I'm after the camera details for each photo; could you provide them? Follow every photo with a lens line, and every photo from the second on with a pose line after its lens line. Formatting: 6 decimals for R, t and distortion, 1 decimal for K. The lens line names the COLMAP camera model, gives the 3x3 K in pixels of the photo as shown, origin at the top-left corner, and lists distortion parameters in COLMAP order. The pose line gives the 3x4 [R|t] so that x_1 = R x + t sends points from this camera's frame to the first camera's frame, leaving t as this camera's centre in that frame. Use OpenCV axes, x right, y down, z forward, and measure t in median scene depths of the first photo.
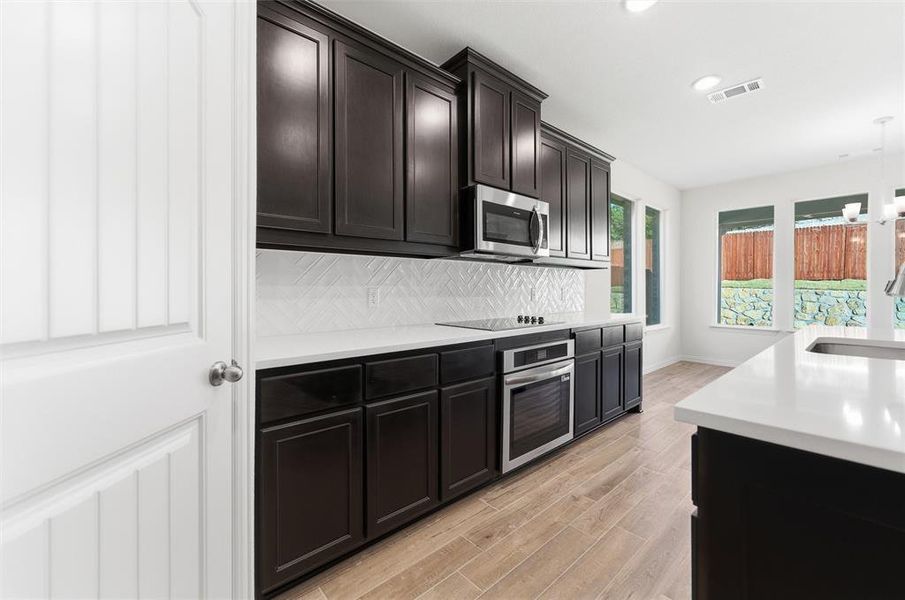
lens RADIAL K [[373.4, 0, 453.3], [0, 373.4, 299.2], [0, 0, 1]] dist [0.000350, -0.000161]
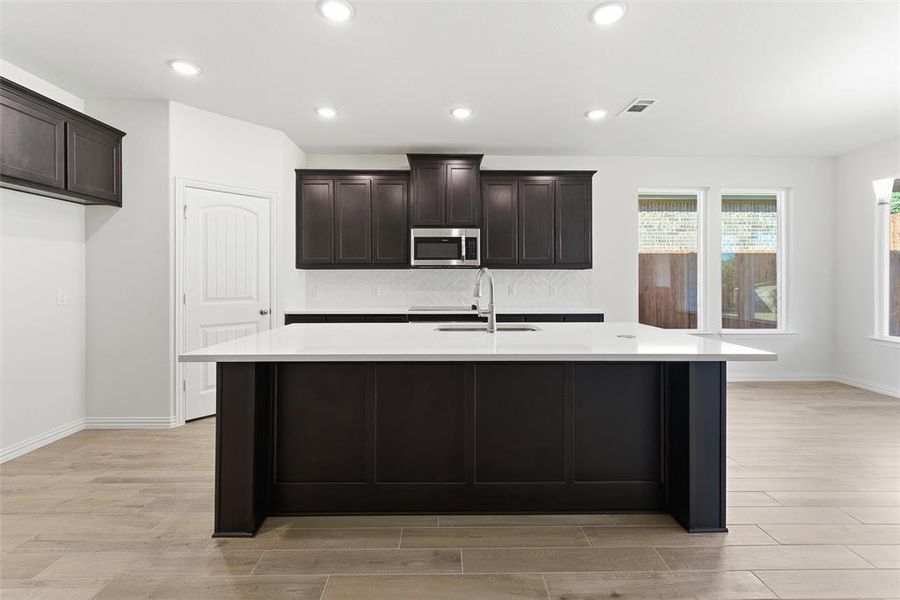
lens RADIAL K [[371.3, 0, 442.4], [0, 371.3, 277.0], [0, 0, 1]] dist [0.000350, -0.000161]
pose [[0.743798, -0.006001, -0.668377, 1.280810], [-0.017935, 0.999420, -0.028933, -0.023304], [0.668164, 0.033507, 0.743259, -0.215696]]
